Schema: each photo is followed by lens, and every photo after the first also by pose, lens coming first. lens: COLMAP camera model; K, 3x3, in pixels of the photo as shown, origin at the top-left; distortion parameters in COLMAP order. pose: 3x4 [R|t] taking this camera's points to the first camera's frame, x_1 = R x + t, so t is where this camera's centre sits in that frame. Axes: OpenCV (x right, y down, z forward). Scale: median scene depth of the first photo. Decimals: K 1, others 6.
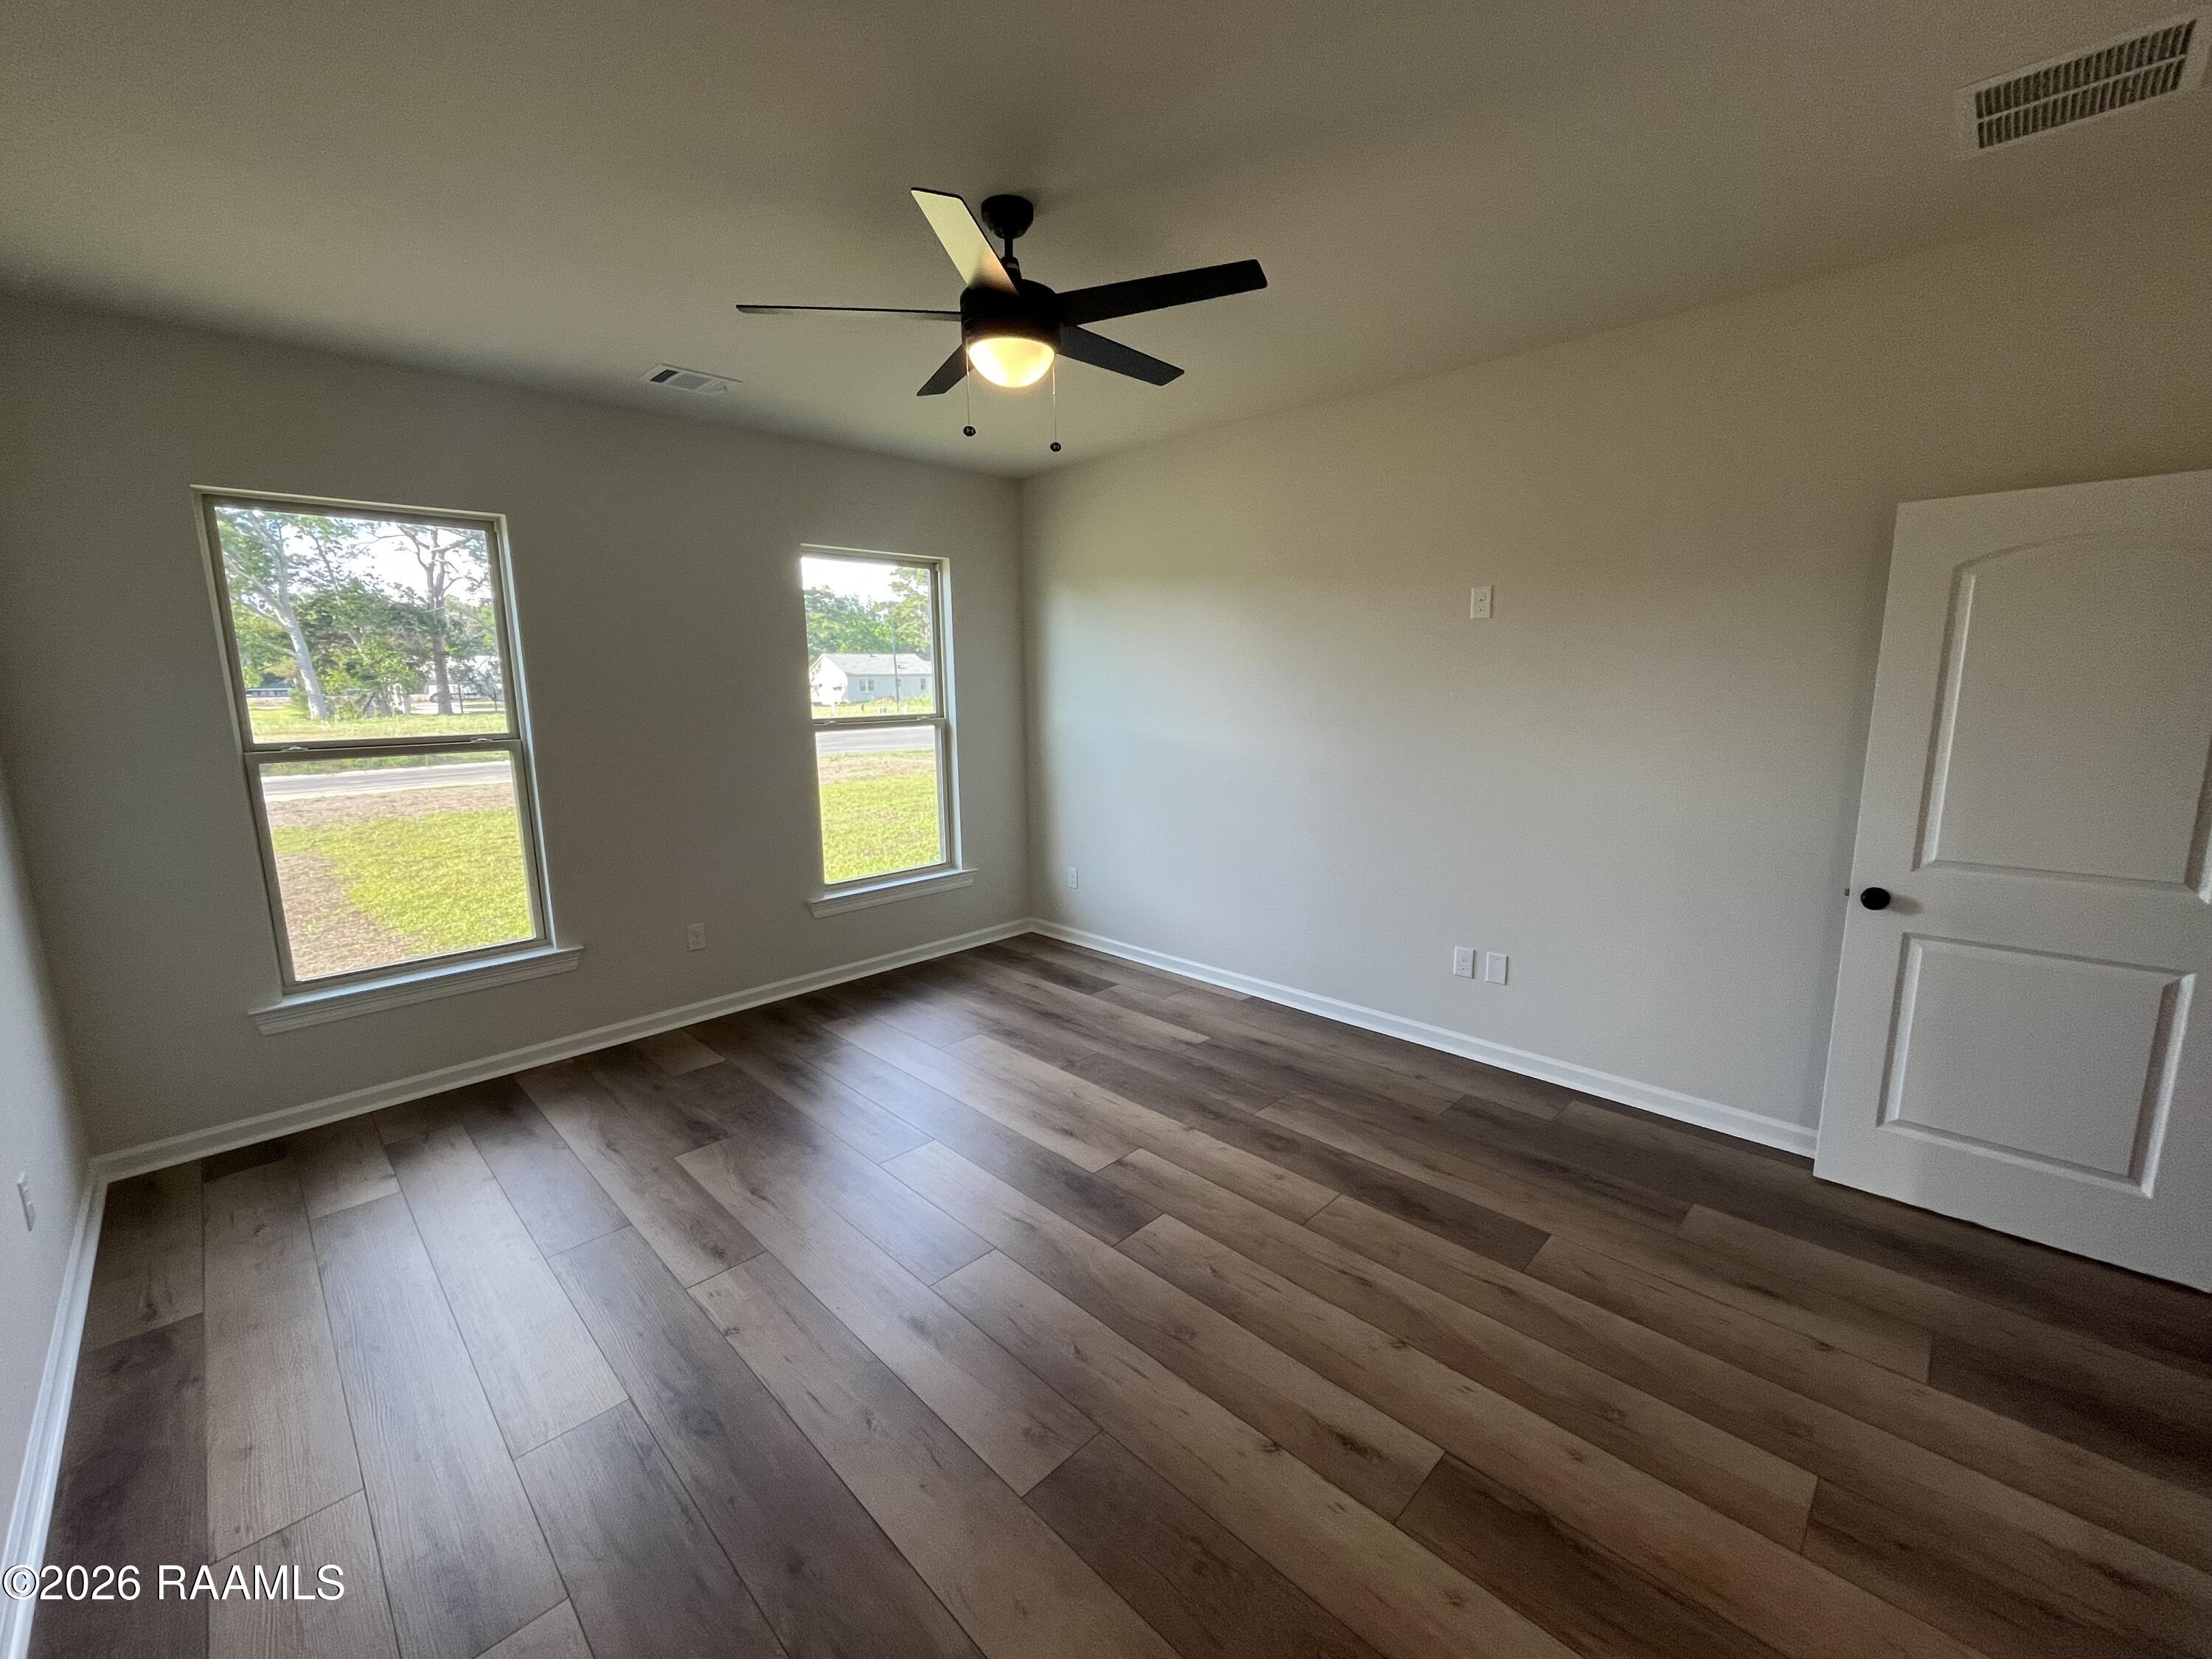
lens RADIAL K [[903.4, 0, 1106.0], [0, 903.4, 829.5], [0, 0, 1]] dist [0.000594, 0.000023]
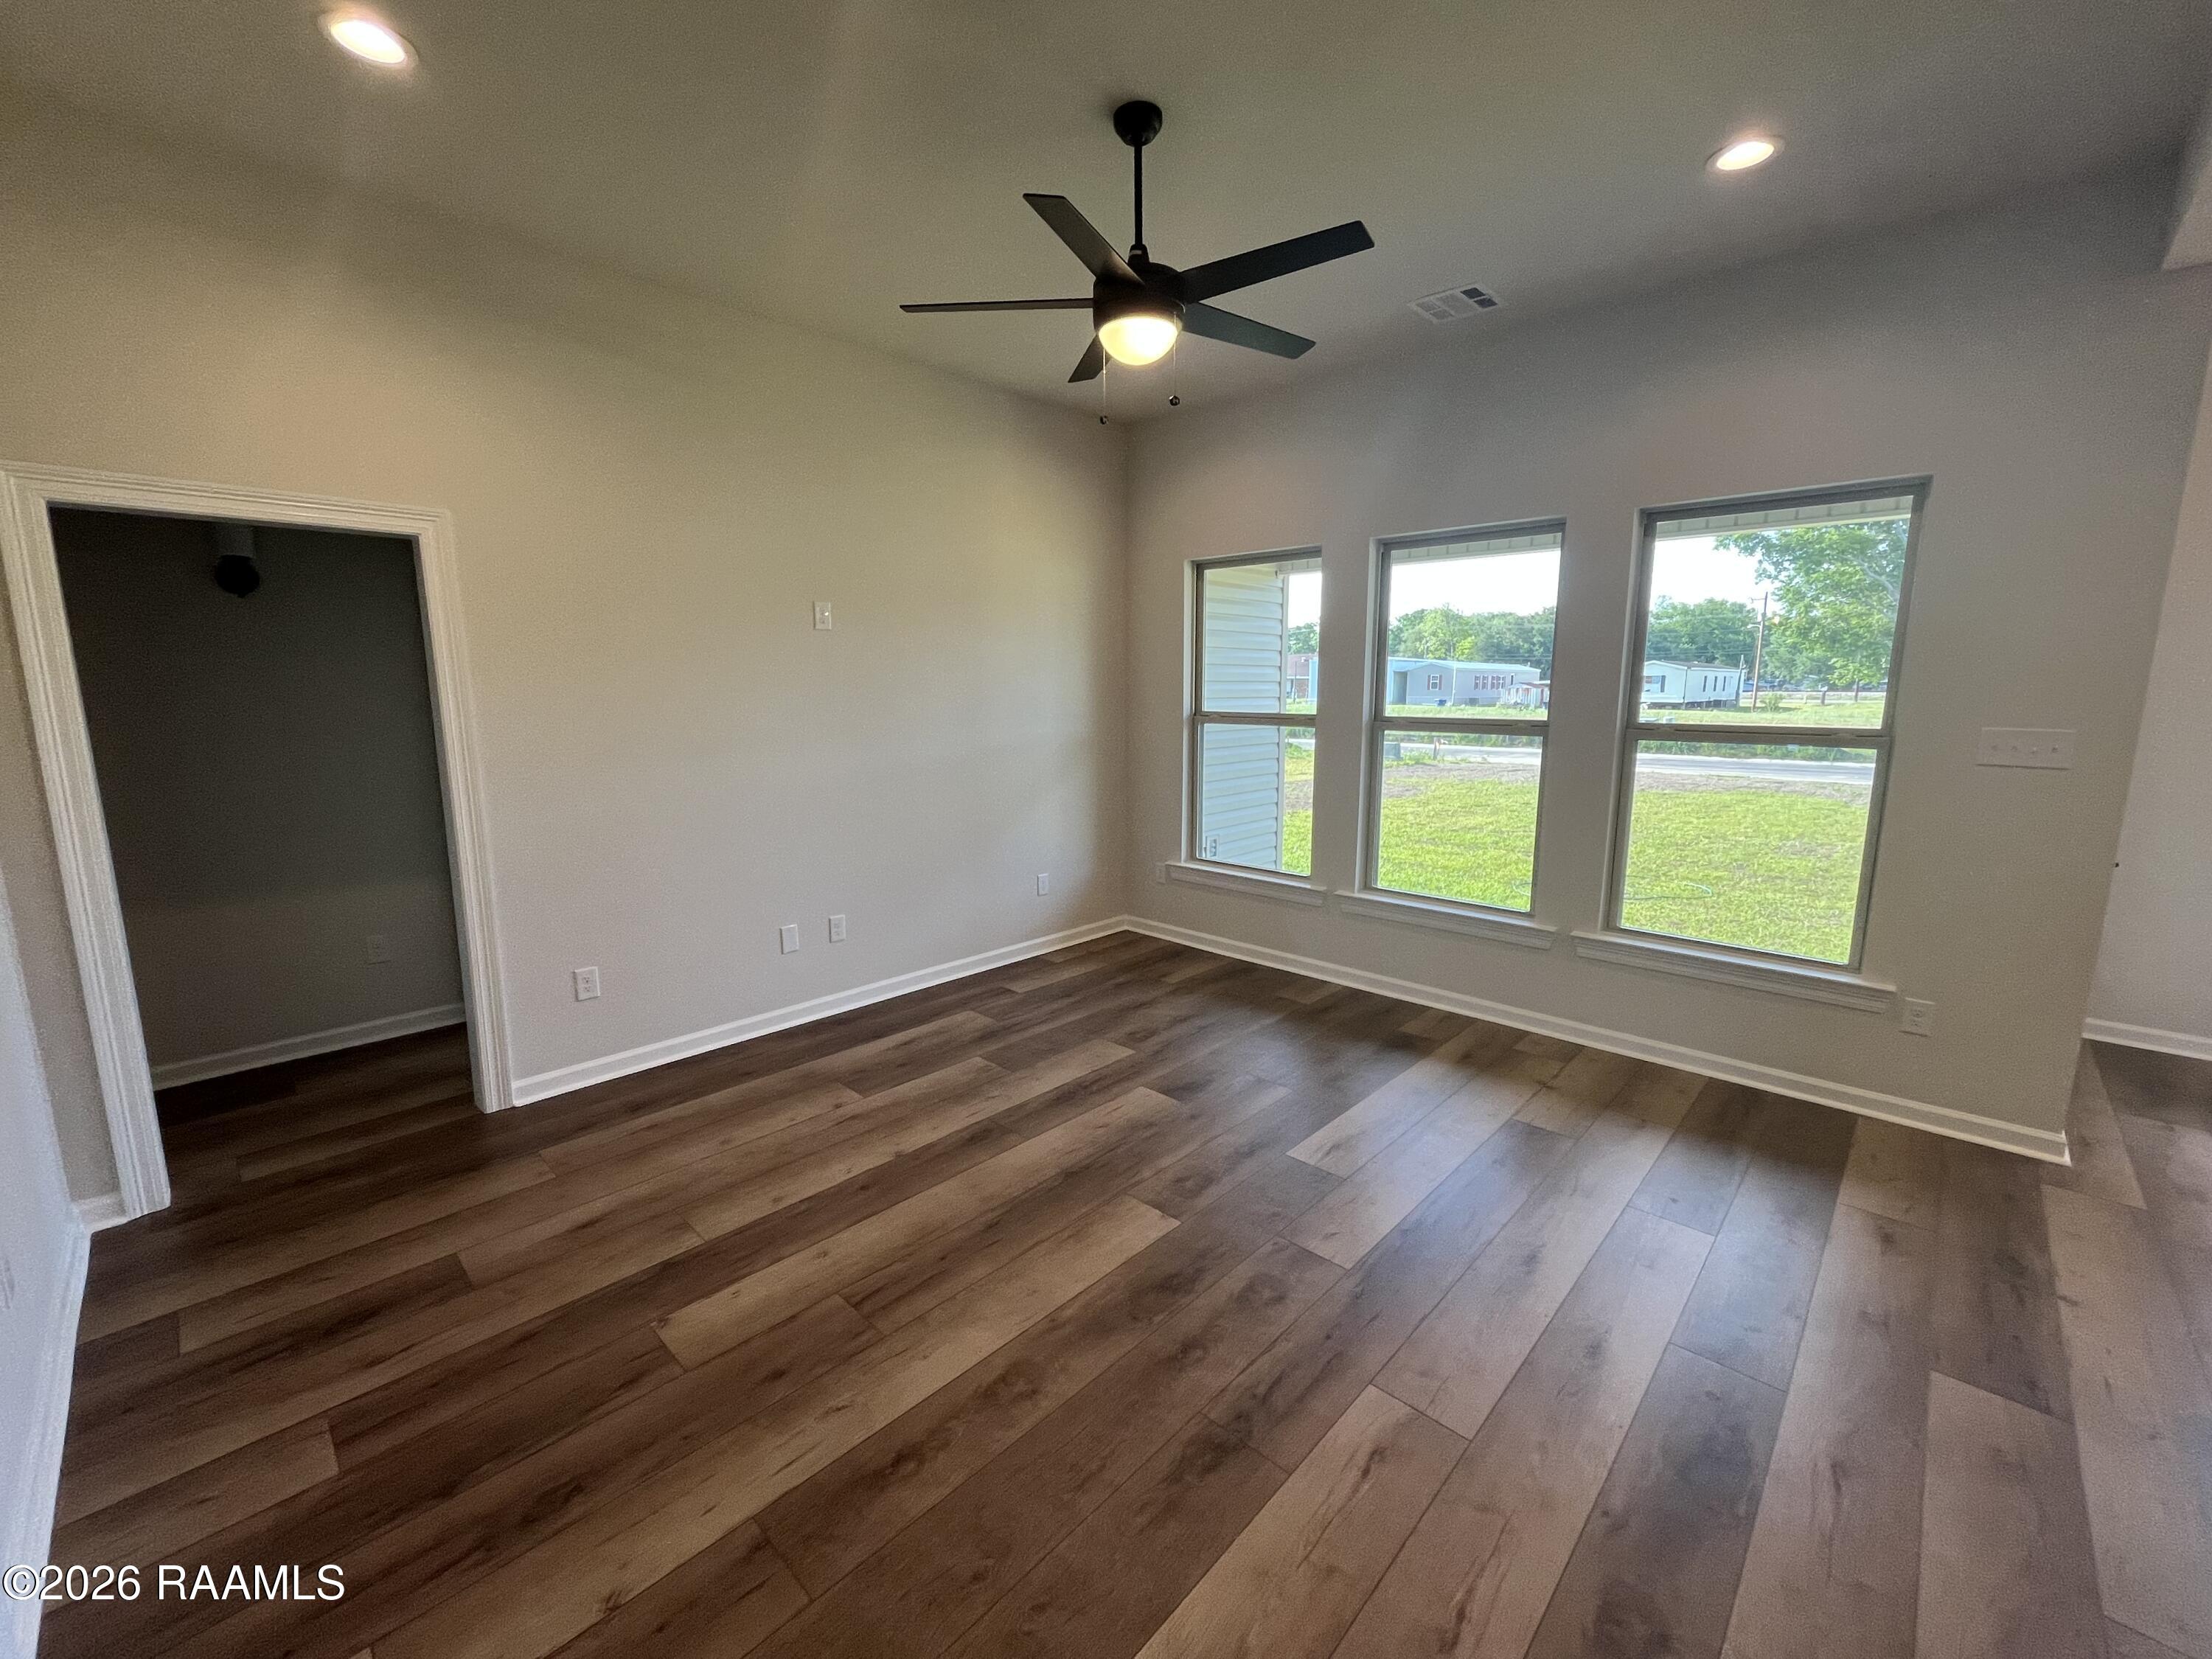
lens RADIAL K [[892.2, 0, 1106.0], [0, 892.2, 829.5], [0, 0, 1]] dist [-0.018153, -0.000067]
pose [[0.025730, 0.186398, -0.982137, 0.217806], [-0.171104, 0.968786, 0.179381, -0.046501], [0.984917, 0.163432, 0.056821, 0.253647]]
